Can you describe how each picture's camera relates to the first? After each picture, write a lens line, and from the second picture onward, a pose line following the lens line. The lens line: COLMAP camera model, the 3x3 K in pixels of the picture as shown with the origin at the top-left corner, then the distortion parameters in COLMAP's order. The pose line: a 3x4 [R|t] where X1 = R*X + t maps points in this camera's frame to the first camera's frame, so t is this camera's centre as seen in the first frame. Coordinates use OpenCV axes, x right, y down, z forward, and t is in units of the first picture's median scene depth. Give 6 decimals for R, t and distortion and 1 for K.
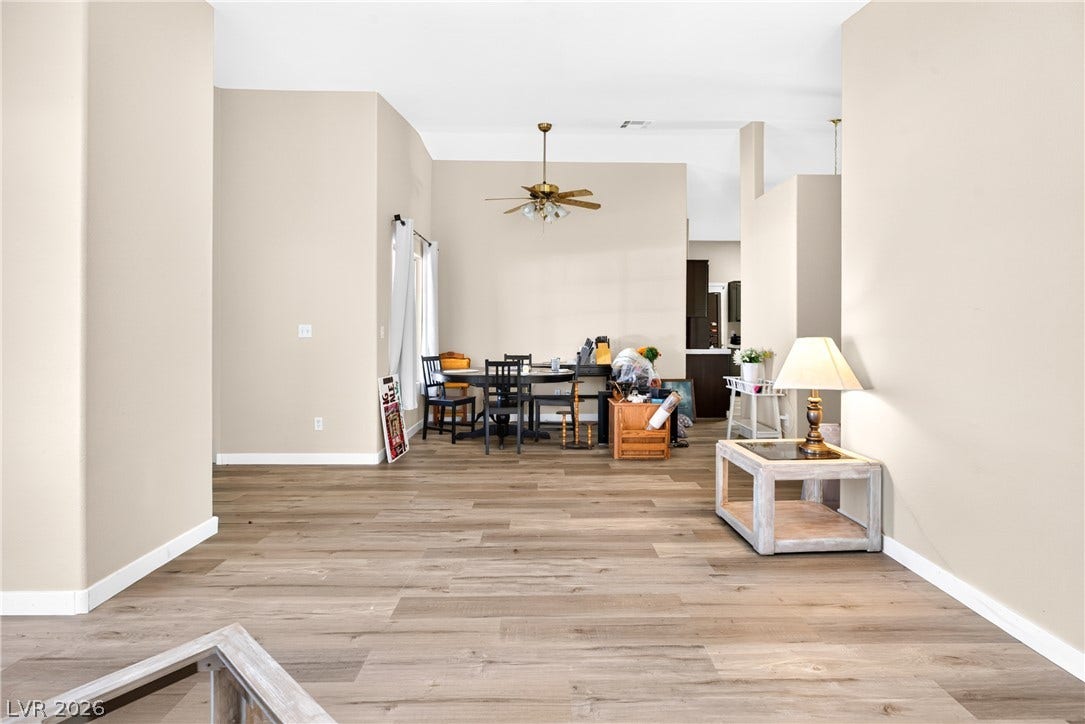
lens RADIAL K [[530.6, 0, 527.9], [0, 530.6, 329.9], [0, 0, 1]] dist [-0.000413, 0.000038]
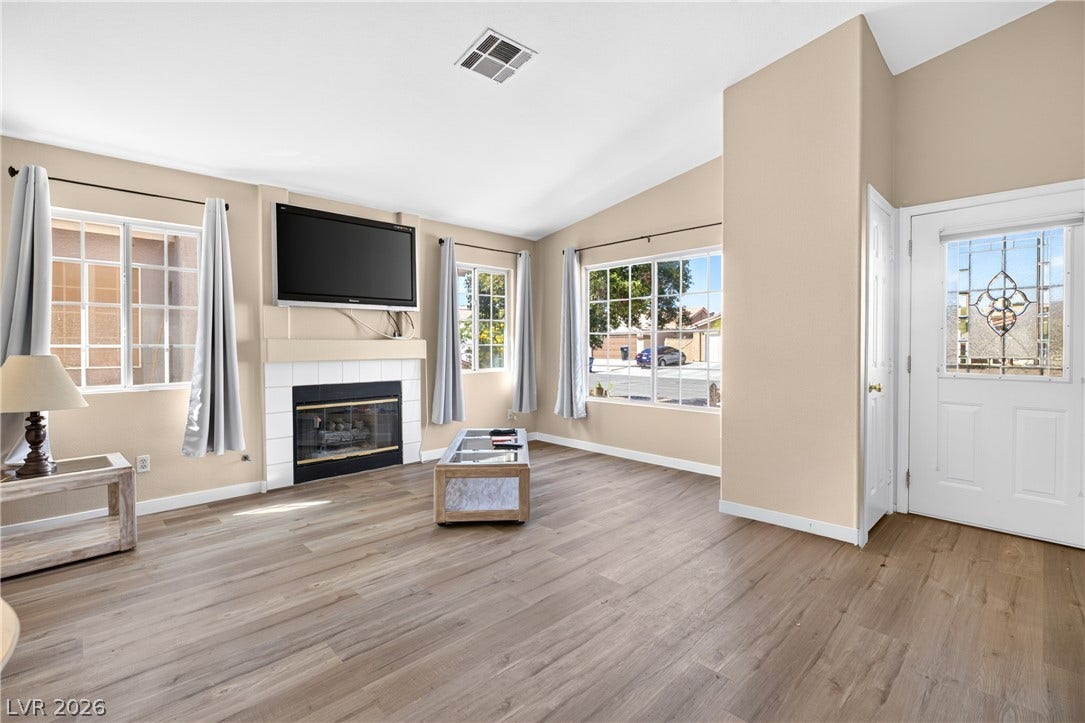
lens RADIAL K [[476.8, 0, 547.0], [0, 476.8, 352.2], [0, 0, 1]] dist [0.003168, 0.000263]
pose [[-0.710423, 0.008036, -0.703729, 0.601716], [0.004016, 0.999965, 0.007365, 0.005510], [0.703763, 0.002406, -0.710430, 1.672796]]
